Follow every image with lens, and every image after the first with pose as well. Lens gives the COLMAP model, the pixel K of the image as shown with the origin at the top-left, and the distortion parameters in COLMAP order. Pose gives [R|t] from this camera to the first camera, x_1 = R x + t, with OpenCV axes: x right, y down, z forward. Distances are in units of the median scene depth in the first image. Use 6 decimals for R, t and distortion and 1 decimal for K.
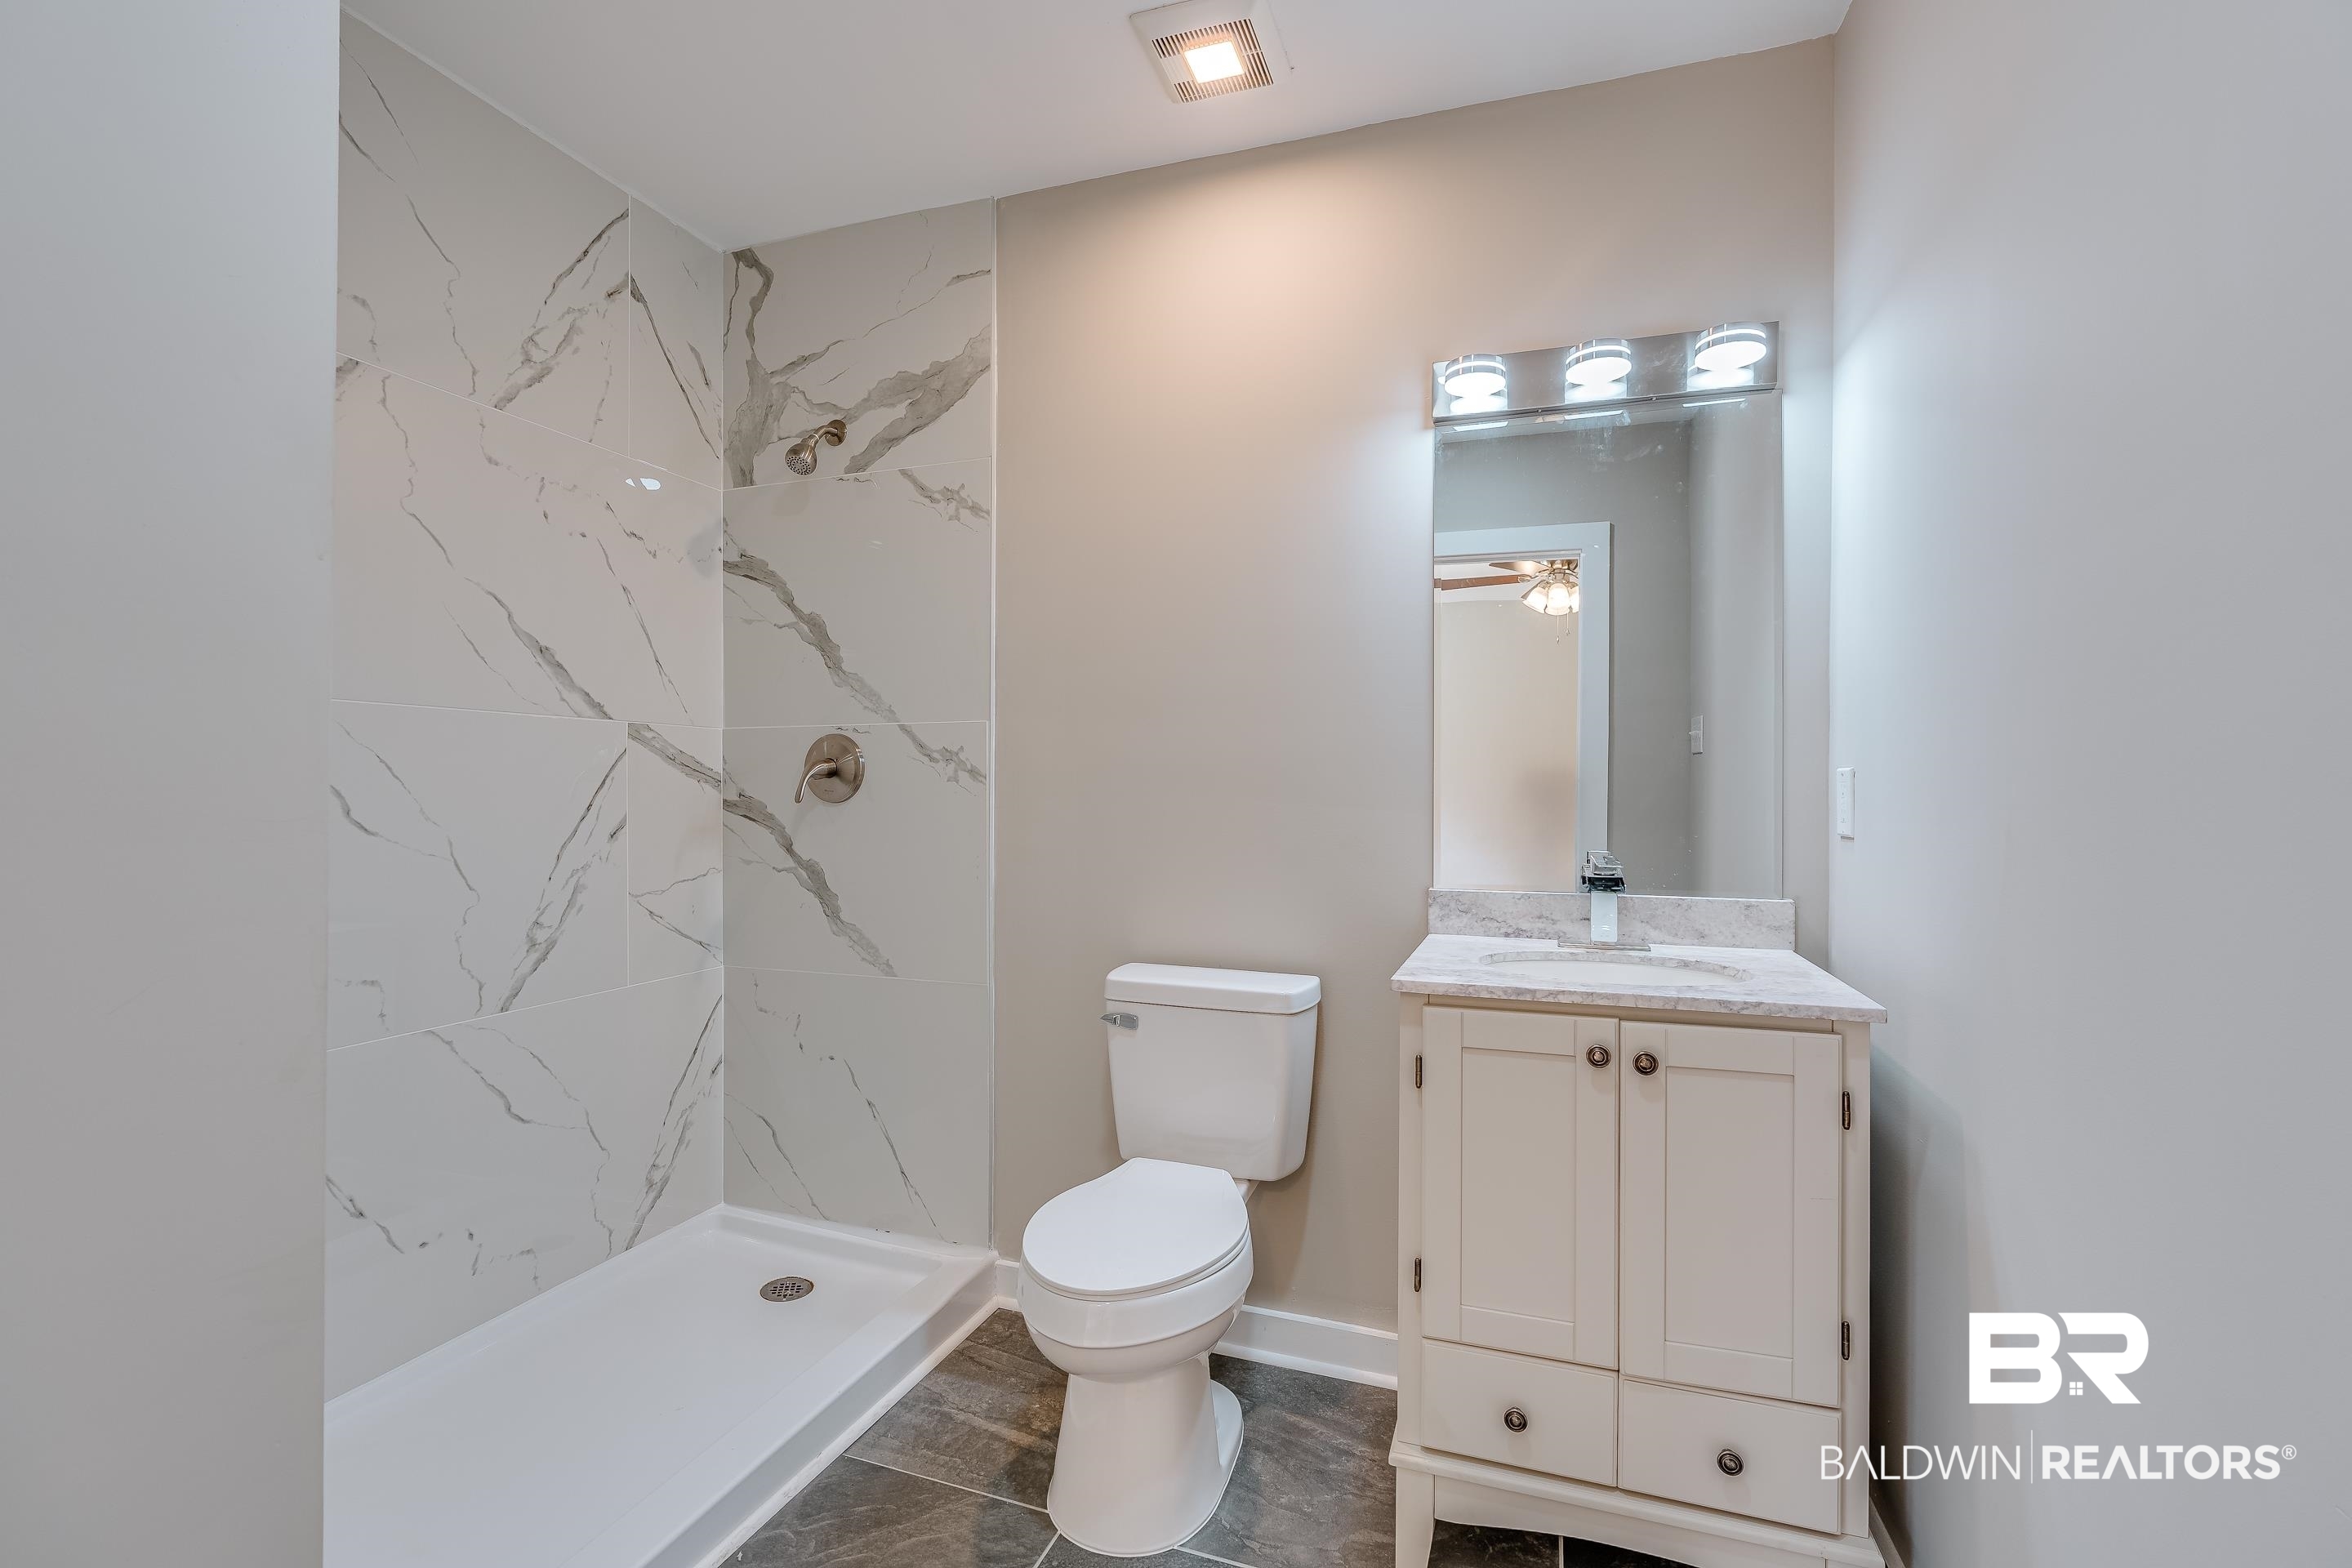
lens RADIAL K [[1028.5, 0, 1174.4], [0, 1028.5, 805.4], [0, 0, 1]] dist [-0.002667, 0.000222]
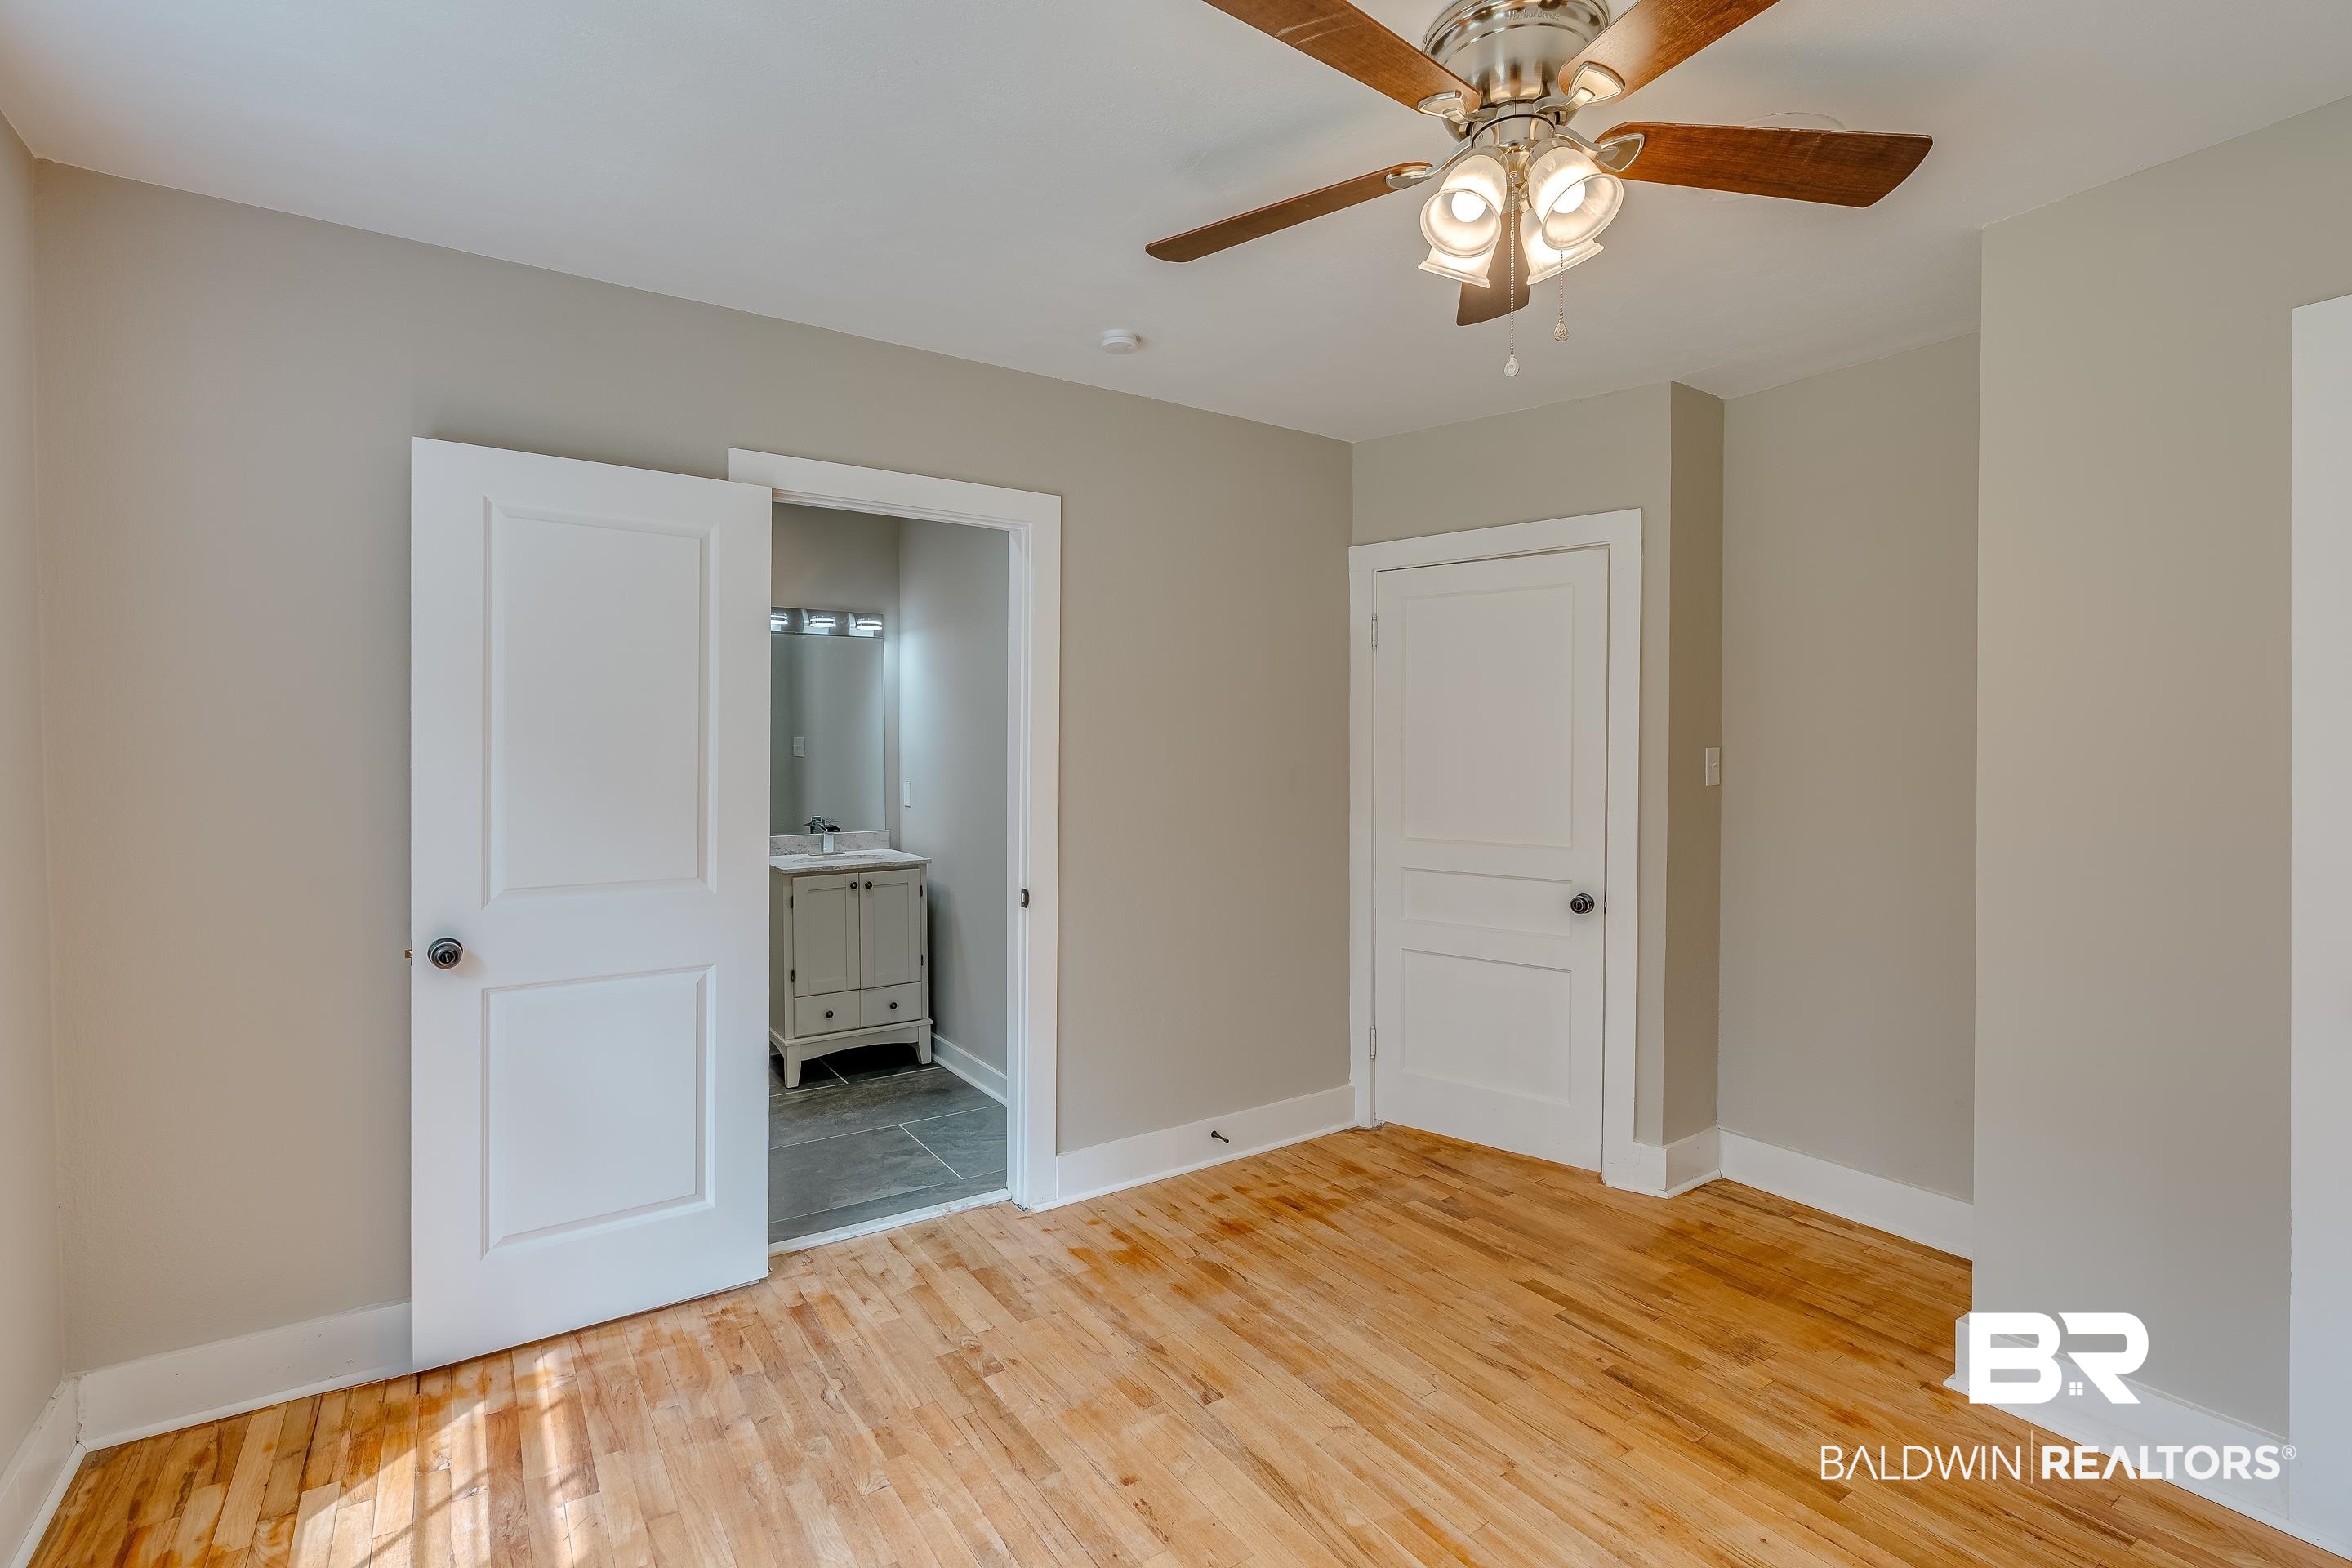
lens RADIAL K [[1049.1, 0, 1169.5], [0, 1049.1, 768.0], [0, 0, 1]] dist [-0.002371, 0.000794]
pose [[0.596891, -0.020720, 0.802054, -1.007385], [0.013073, 0.999785, 0.016099, -0.092804], [-0.802215, 0.000876, 0.597034, -1.064361]]
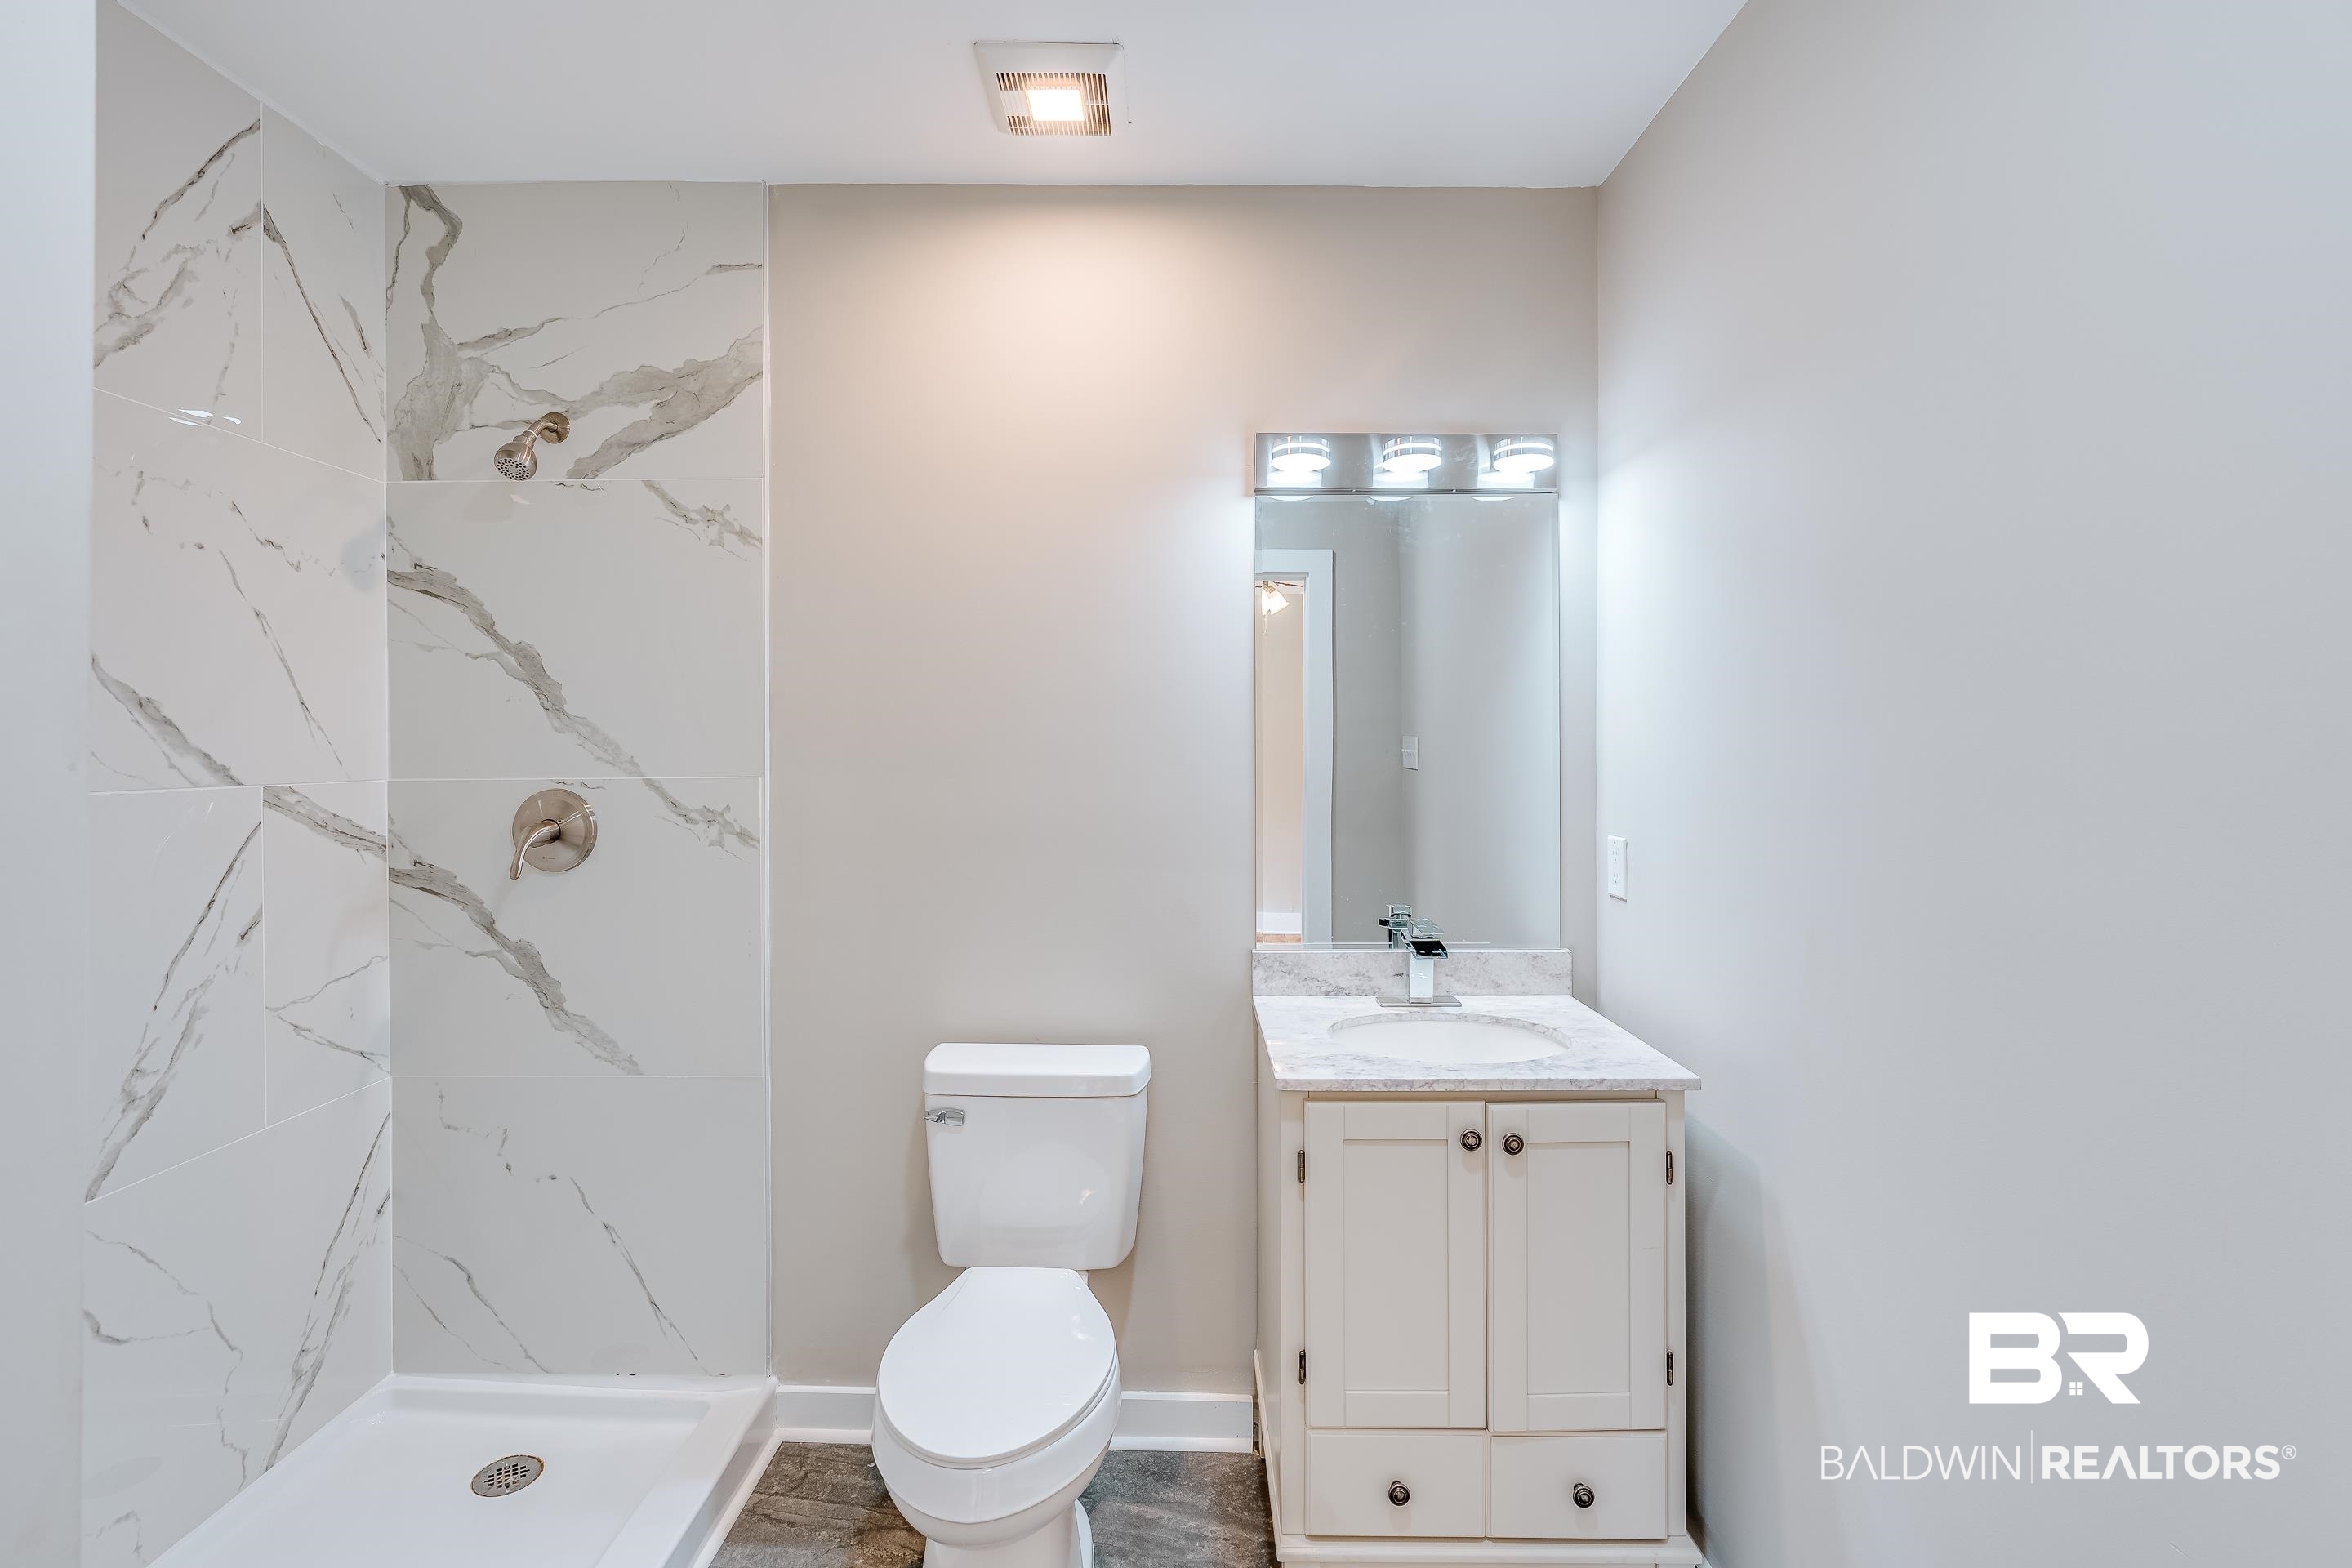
lens RADIAL K [[1049.1, 0, 1169.5], [0, 1049.1, 768.0], [0, 0, 1]] dist [-0.002371, 0.000794]
pose [[0.948379, -0.009912, 0.316984, -0.151388], [0.009775, 0.999950, 0.002022, -0.098953], [-0.316988, 0.001181, 0.948429, 0.045529]]
